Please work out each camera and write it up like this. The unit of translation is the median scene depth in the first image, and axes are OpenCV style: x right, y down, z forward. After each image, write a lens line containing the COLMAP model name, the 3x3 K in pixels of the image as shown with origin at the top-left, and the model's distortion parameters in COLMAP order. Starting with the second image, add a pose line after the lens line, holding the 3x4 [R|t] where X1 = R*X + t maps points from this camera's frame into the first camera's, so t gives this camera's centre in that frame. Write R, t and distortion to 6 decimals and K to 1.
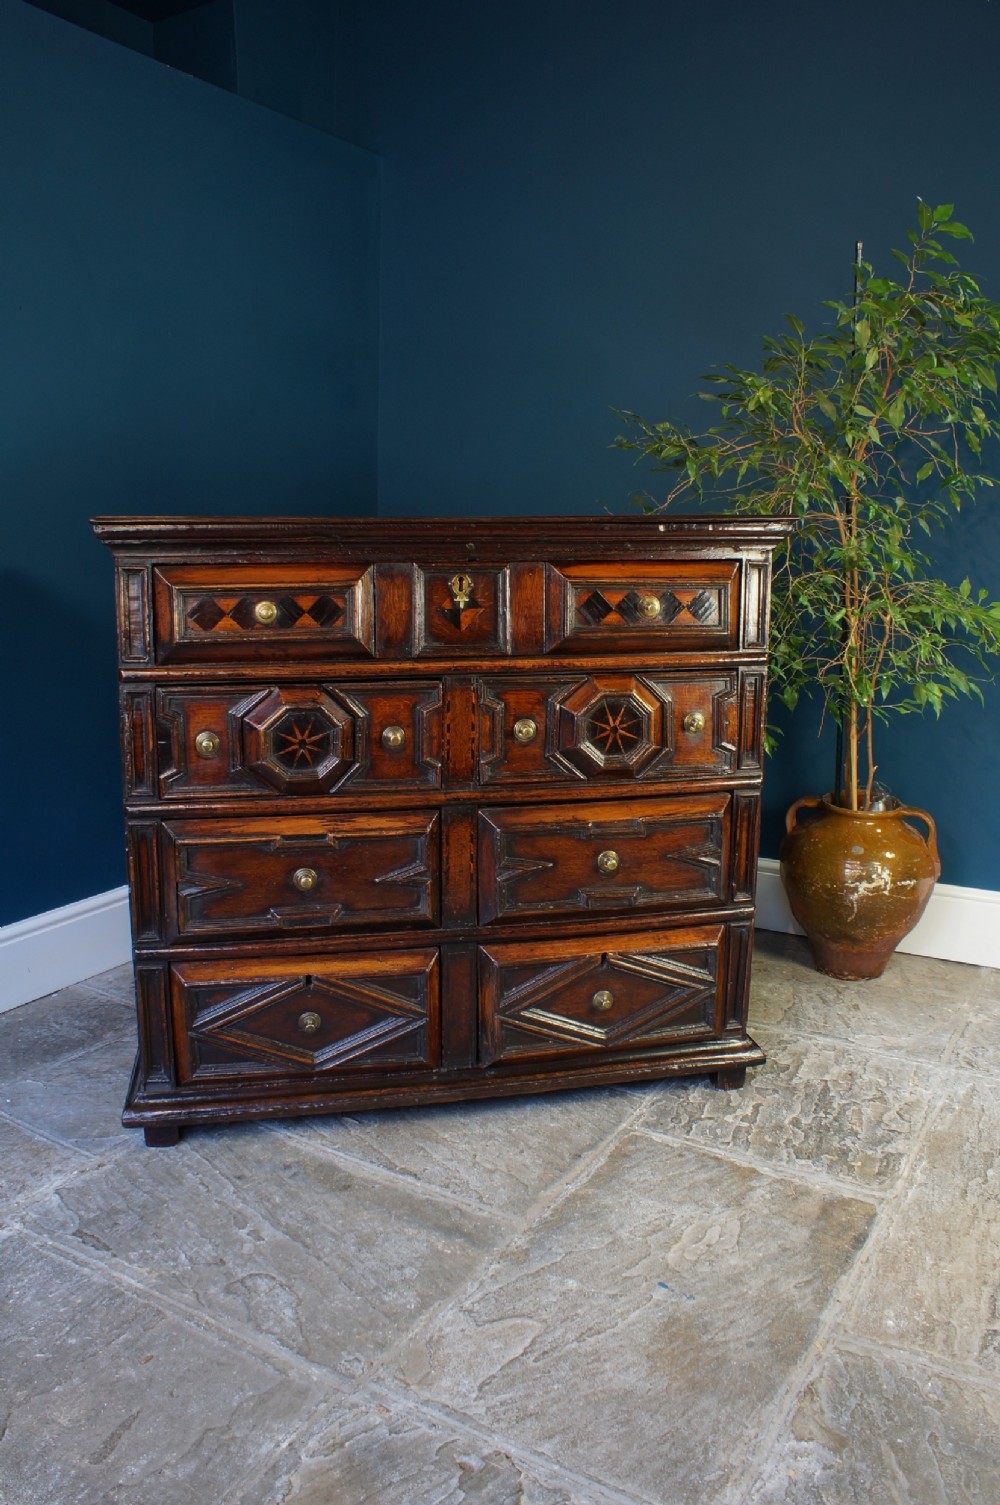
lens RADIAL K [[1220.0, 0, 503.8], [0, 1220.0, 745.2], [0, 0, 1]] dist [-0.107475, 0.073699]
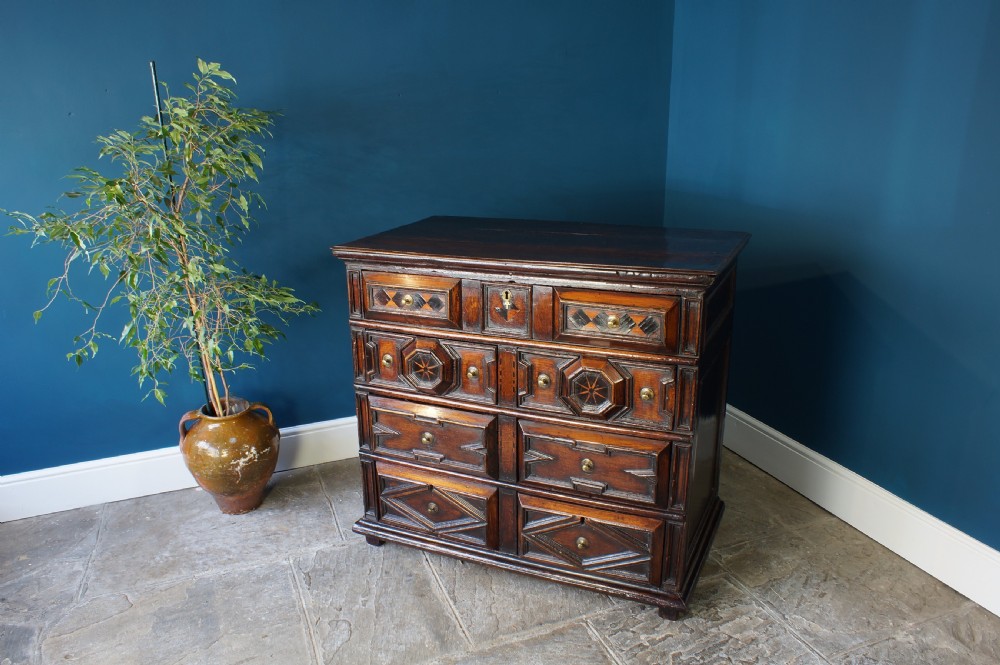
lens RADIAL K [[810.6, 0, 492.7], [0, 810.6, 338.6], [0, 0, 1]] dist [-0.107475, 0.073699]
pose [[0.786495, 0.164857, -0.595187, 0.642166], [-0.088713, 0.983878, 0.155290, -0.246698], [0.611192, -0.069334, 0.788440, 0.069125]]
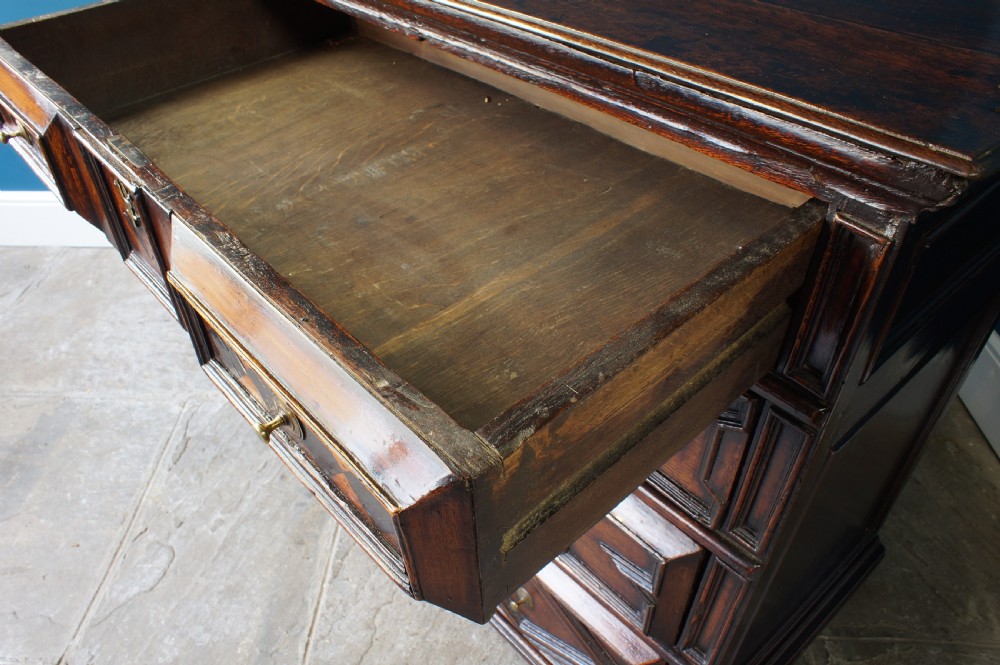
lens RADIAL K [[747.7, 0, 495.9], [0, 747.7, 330.3], [0, 0, 1]] dist [-0.019342, -0.000891]
pose [[0.475675, 0.544636, -0.690728, 0.359283], [-0.177195, 0.828488, 0.531234, -0.242564], [0.861589, -0.130301, 0.490597, 0.796227]]
